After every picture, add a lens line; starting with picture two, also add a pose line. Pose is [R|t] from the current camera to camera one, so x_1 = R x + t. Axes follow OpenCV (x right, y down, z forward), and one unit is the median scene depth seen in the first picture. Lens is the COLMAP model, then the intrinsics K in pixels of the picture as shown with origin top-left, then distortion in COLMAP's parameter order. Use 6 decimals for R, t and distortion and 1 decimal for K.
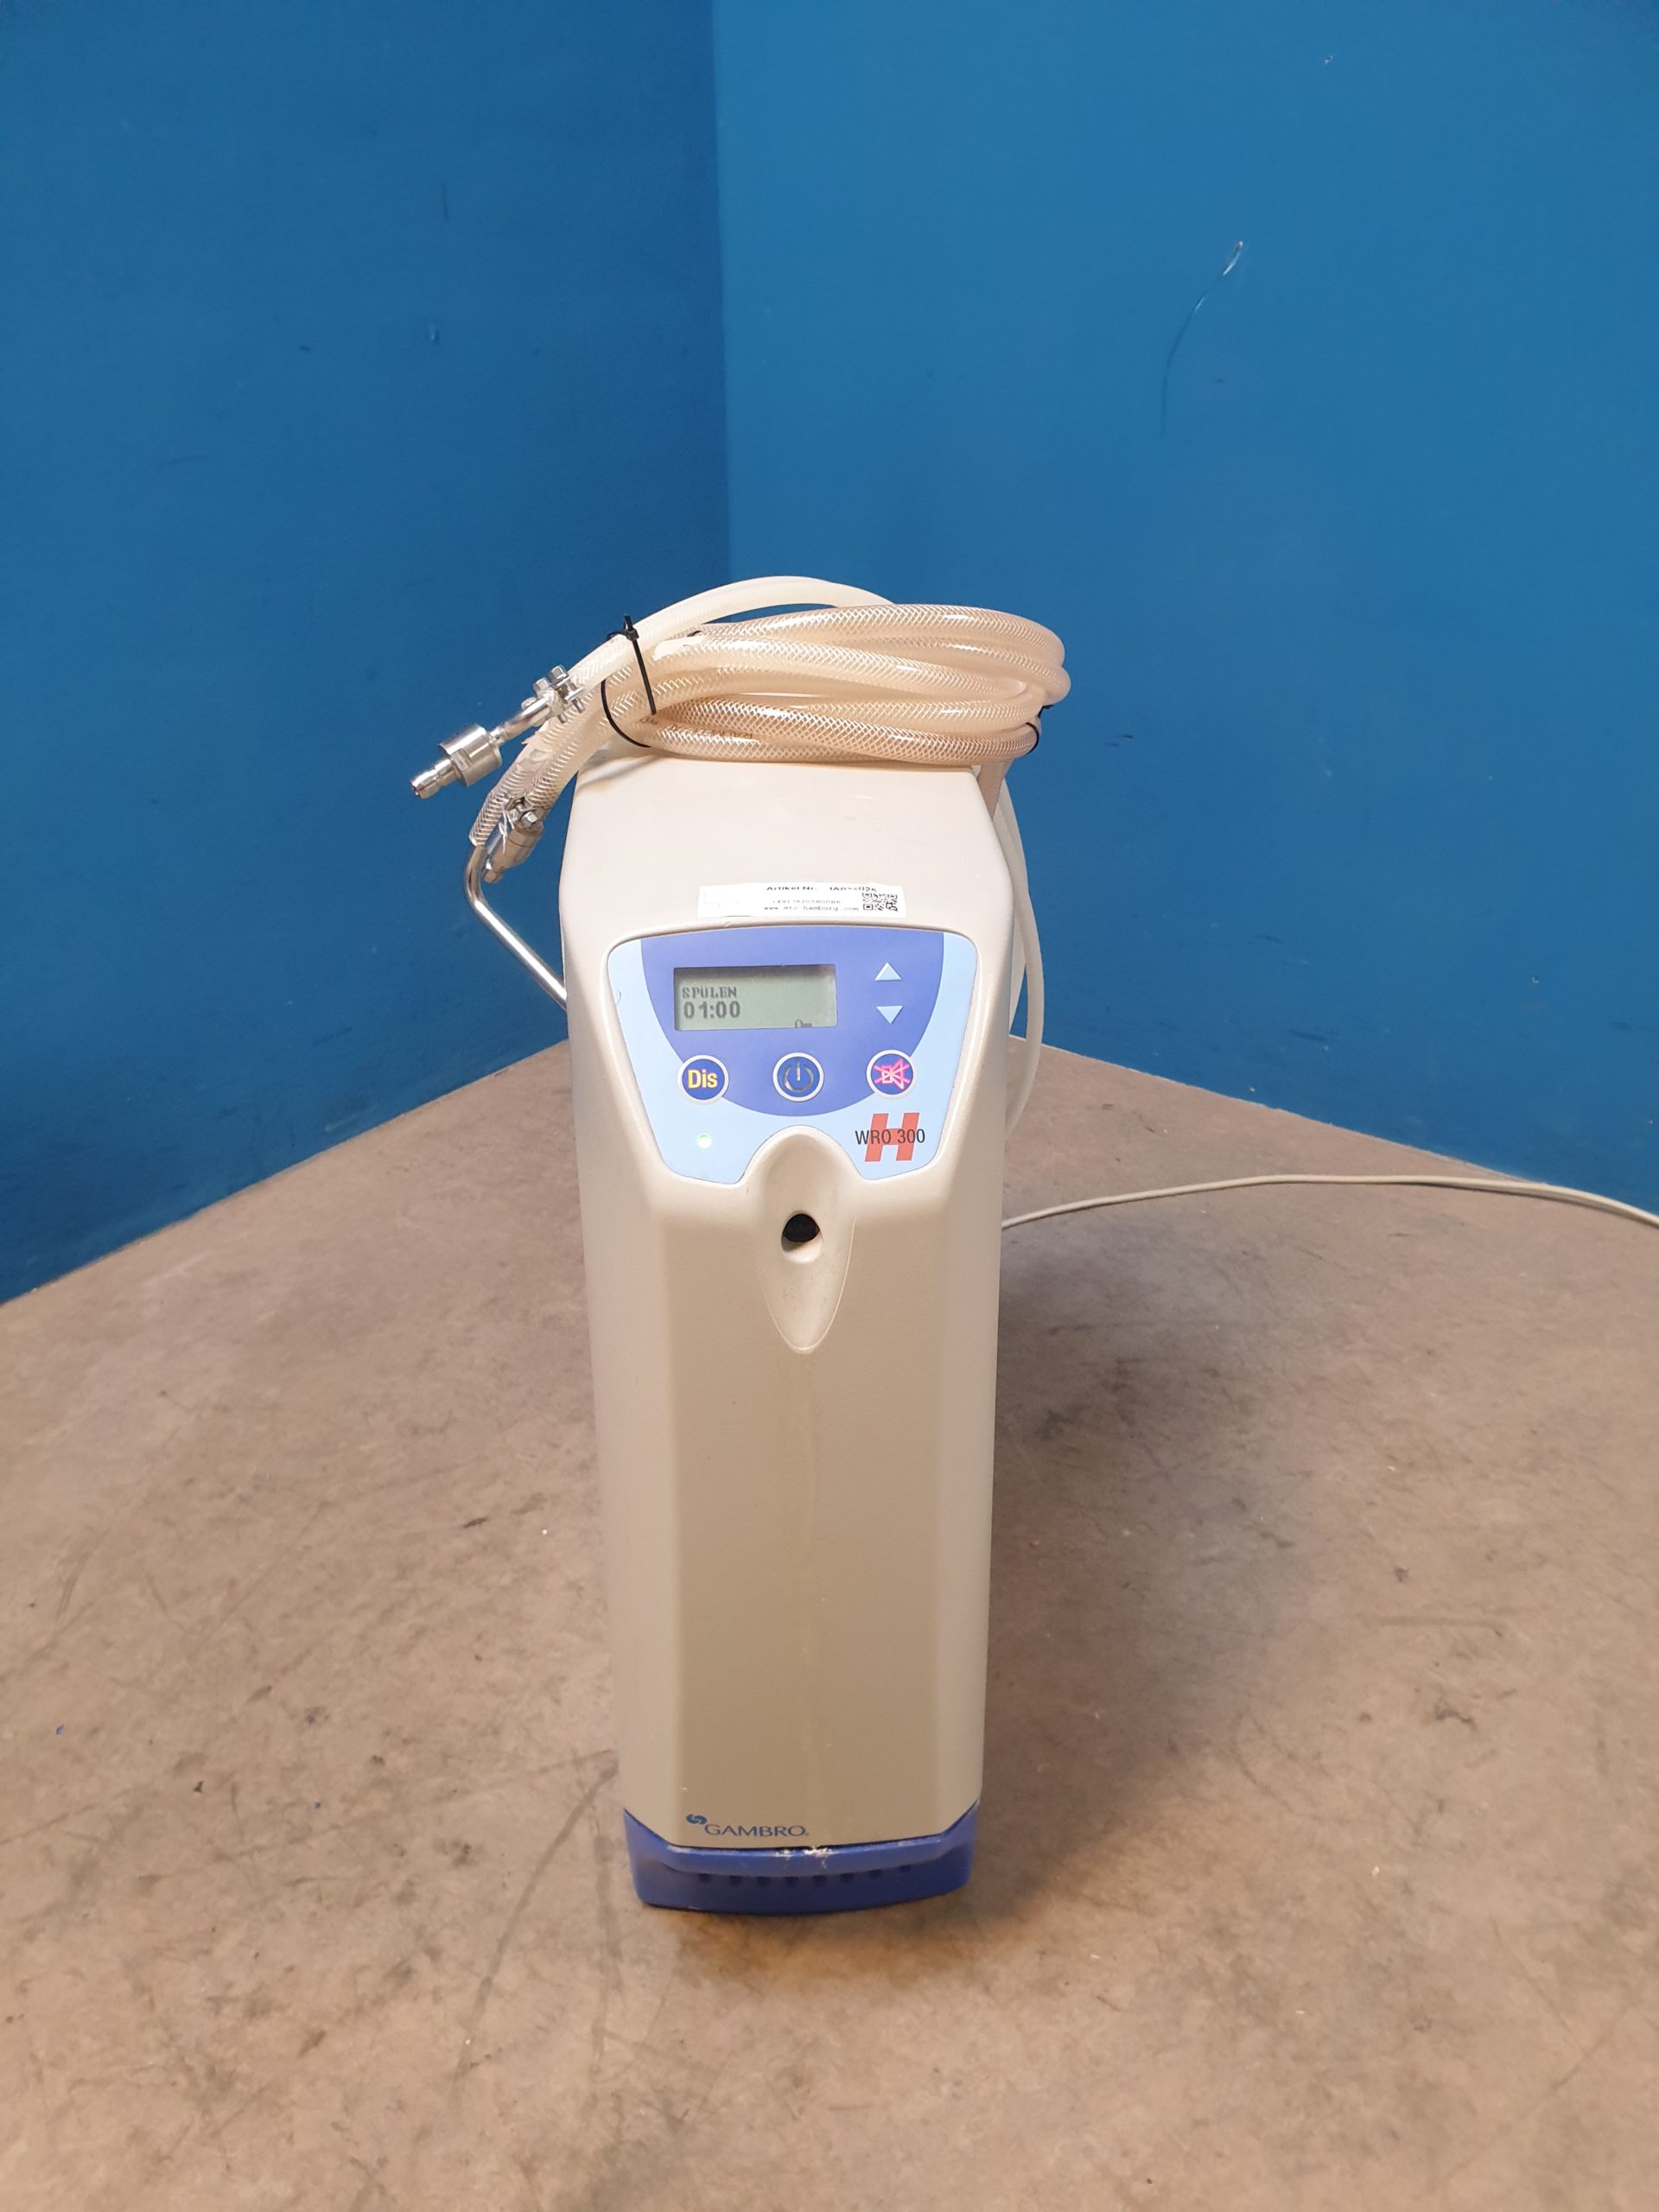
lens RADIAL K [[1775.0, 0, 824.8], [0, 1775.0, 1132.2], [0, 0, 1]] dist [-0.031728, 0.084968]
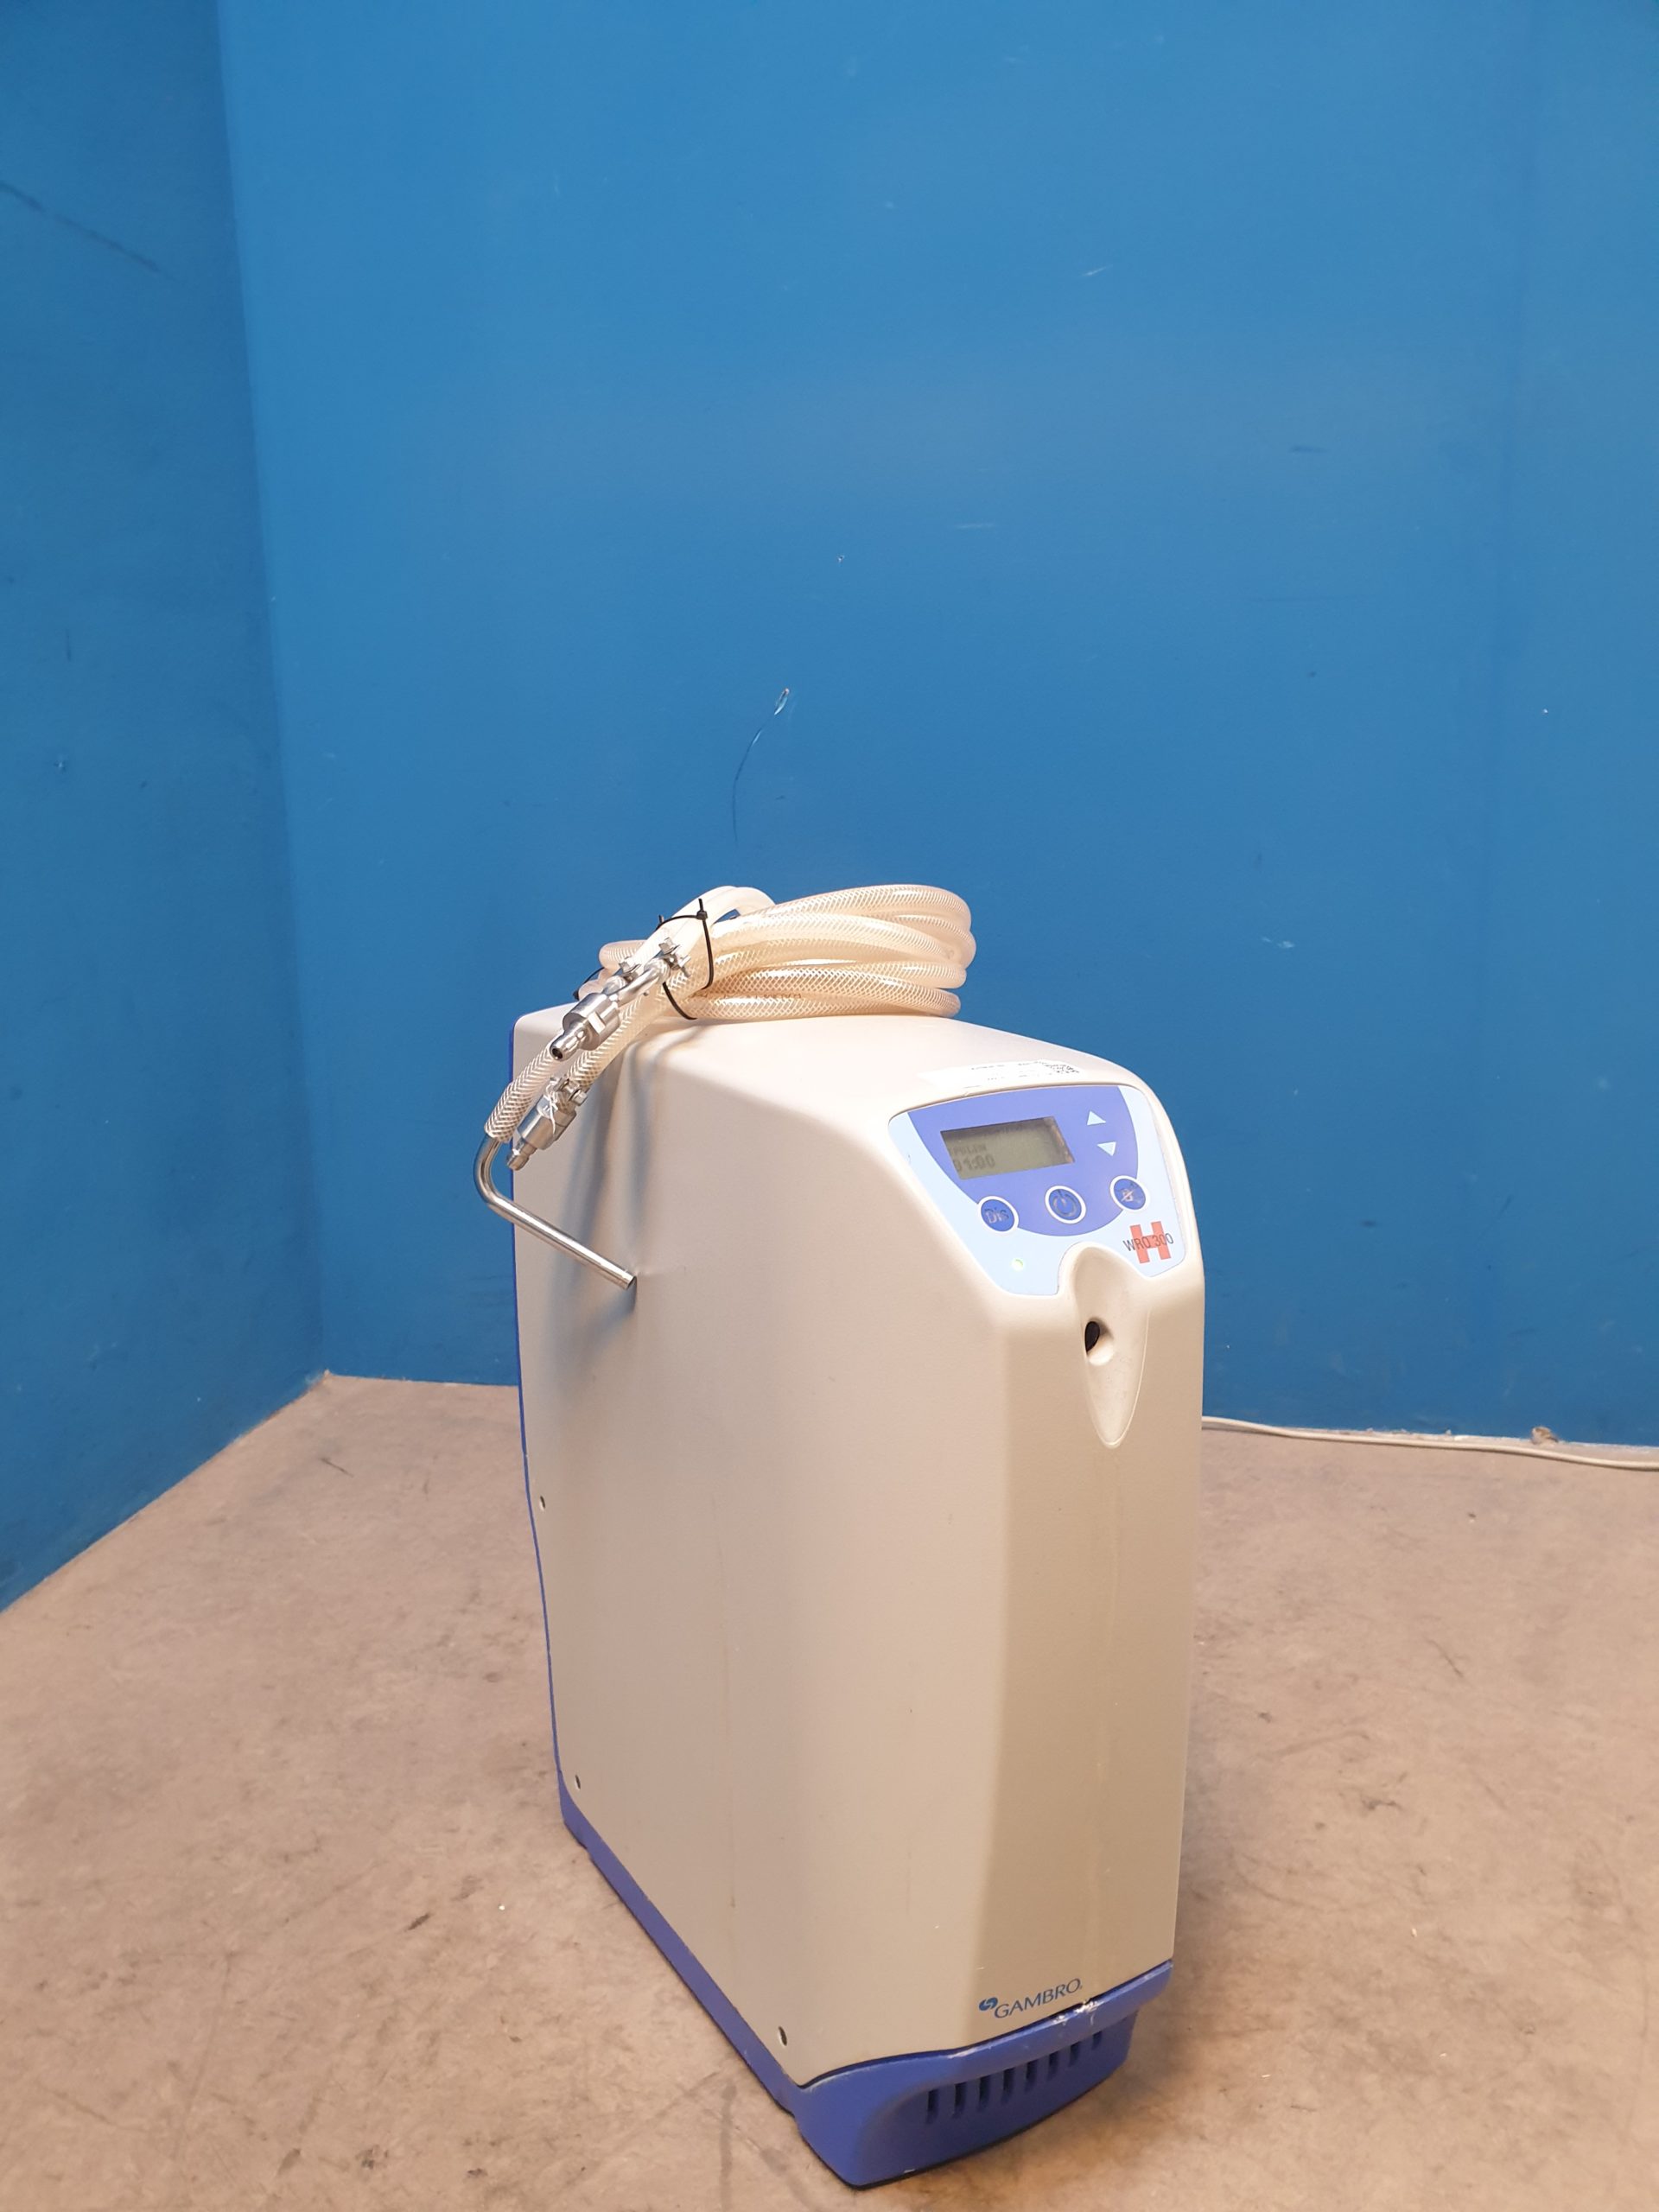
lens RADIAL K [[1758.5, 0, 848.1], [0, 1758.5, 1127.5], [0, 0, 1]] dist [-0.018084, 0.066151]
pose [[0.893992, -0.094968, 0.437903, -0.429308], [0.210365, 0.951840, -0.223042, 0.098622], [-0.395632, 0.291517, 0.870915, 0.017689]]
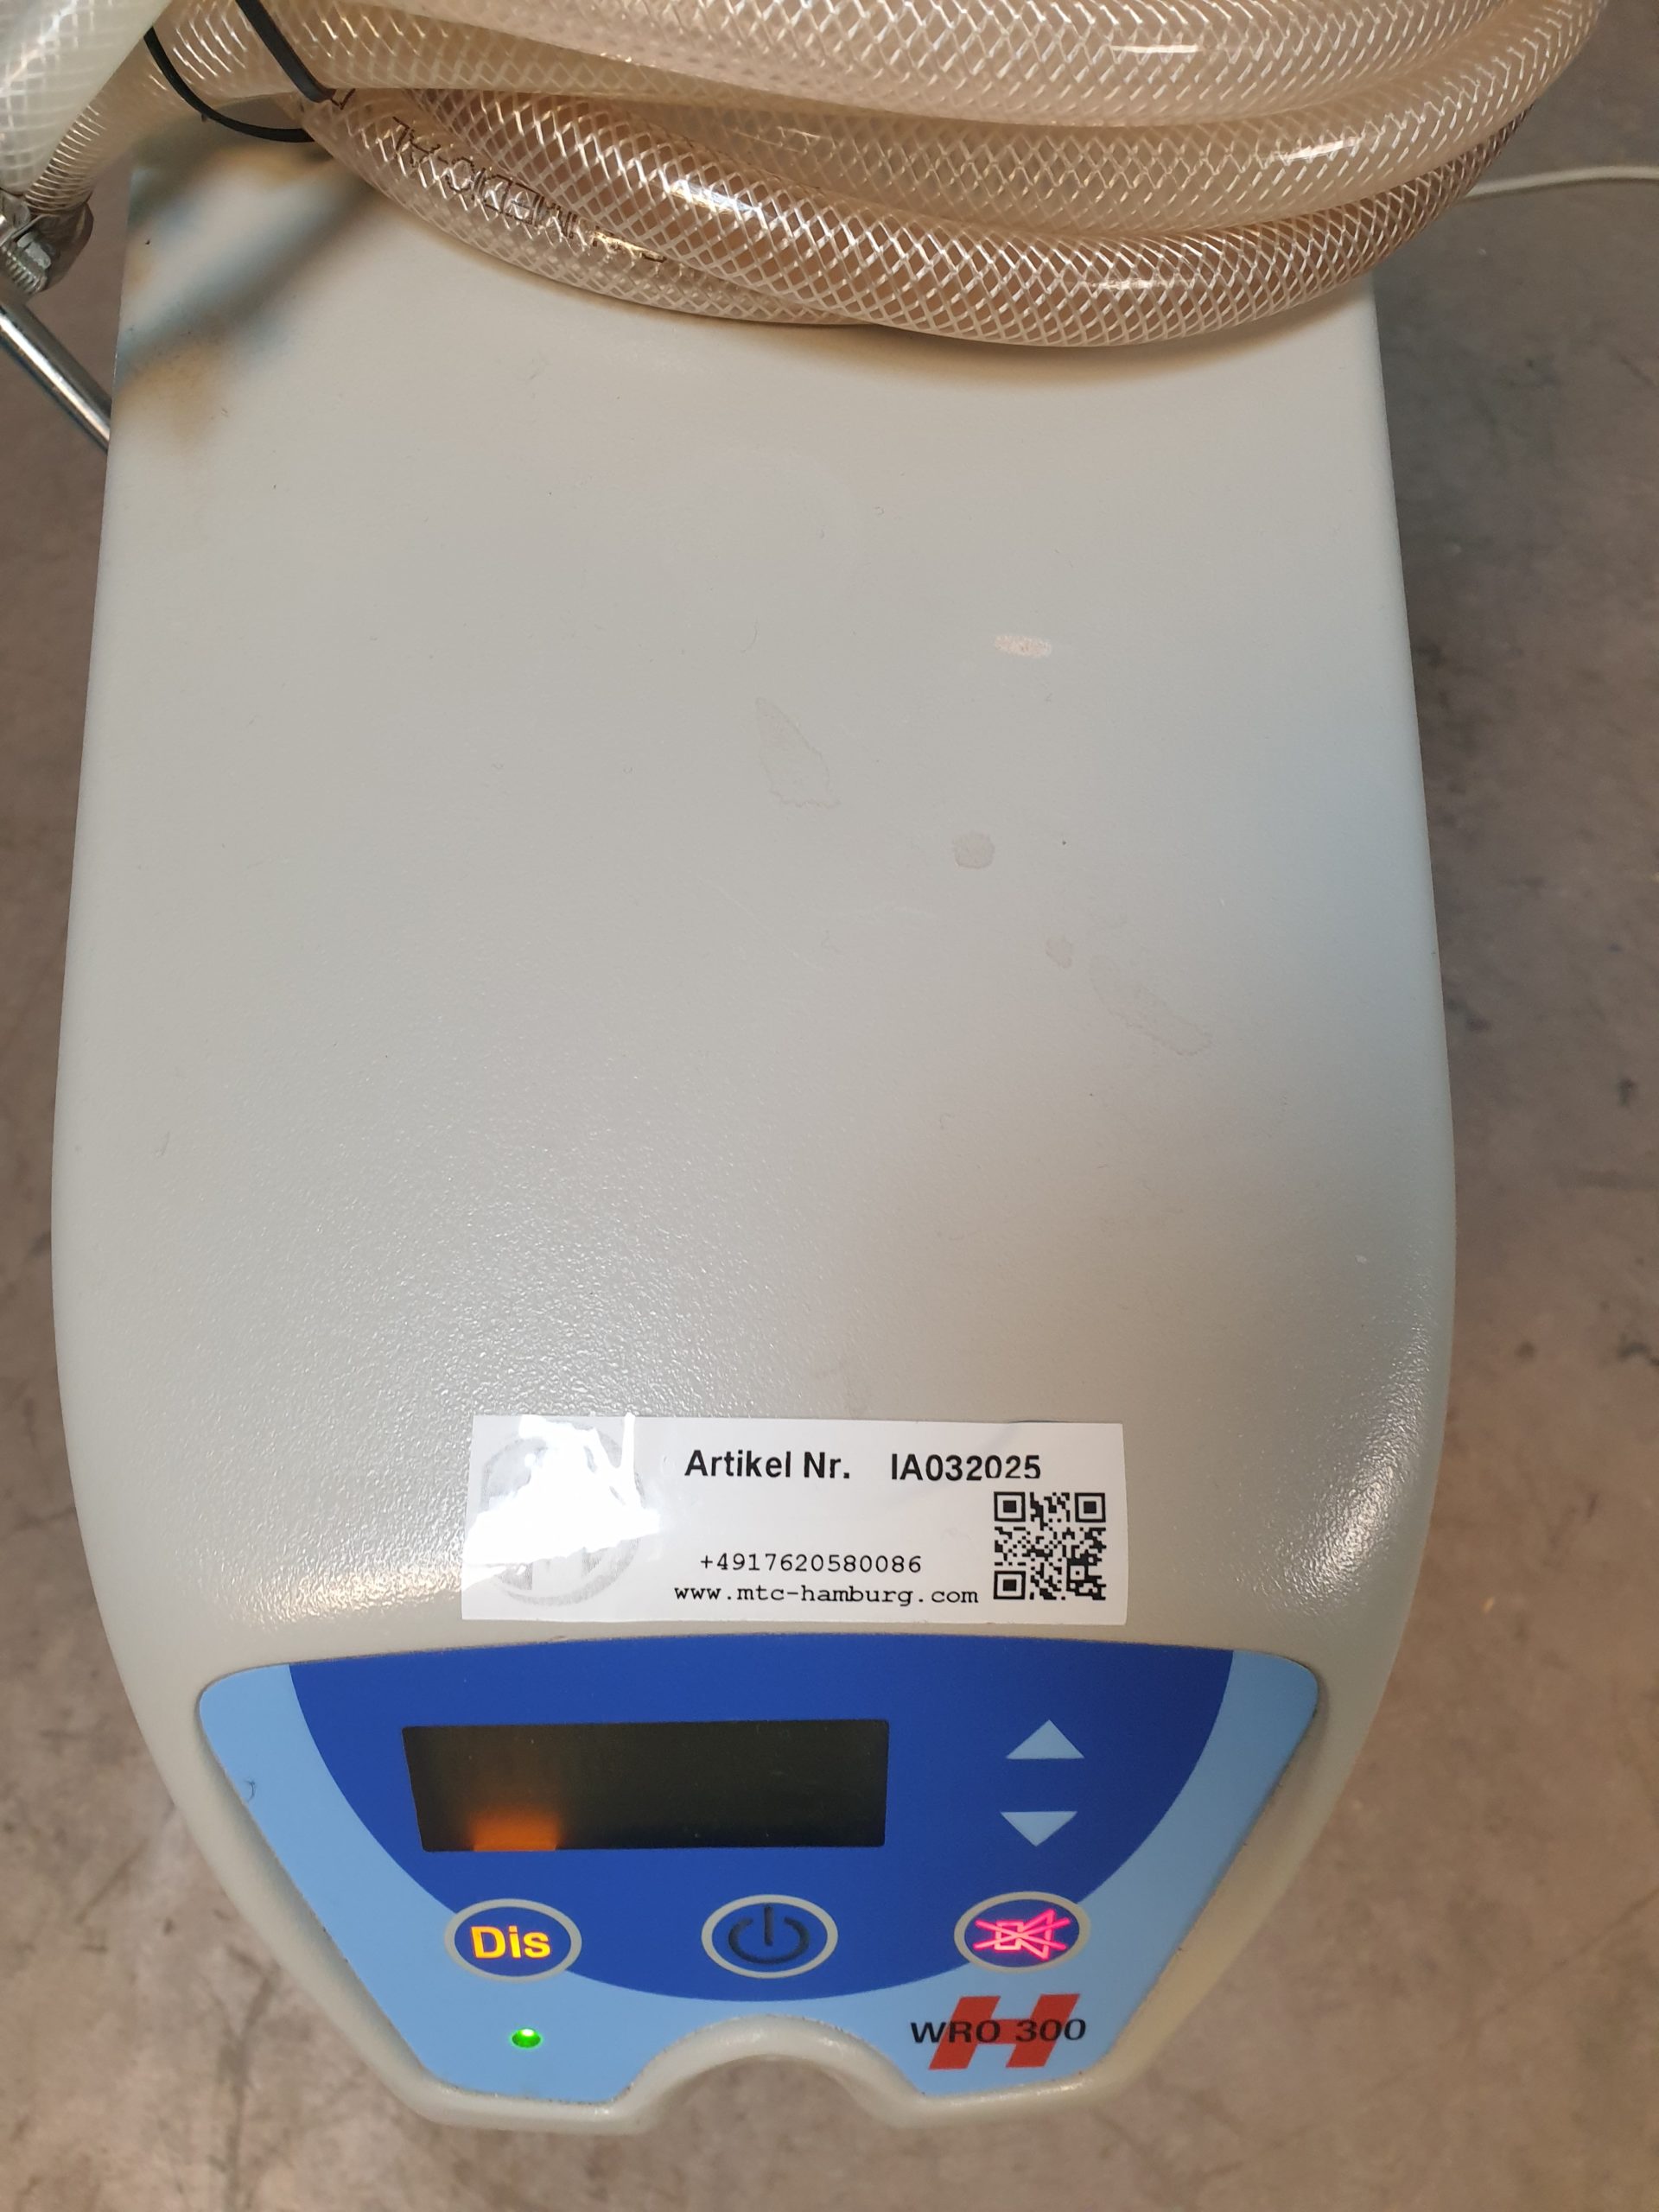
lens RADIAL K [[1791.0, 0, 800.1], [0, 1791.0, 1105.3], [0, 0, 1]] dist [-0.002034, -0.065717]
pose [[0.999162, 0.037918, 0.015433, -0.013766], [-0.037520, 0.697316, 0.715781, -0.277405], [0.016379, -0.715760, 0.698154, 0.570431]]
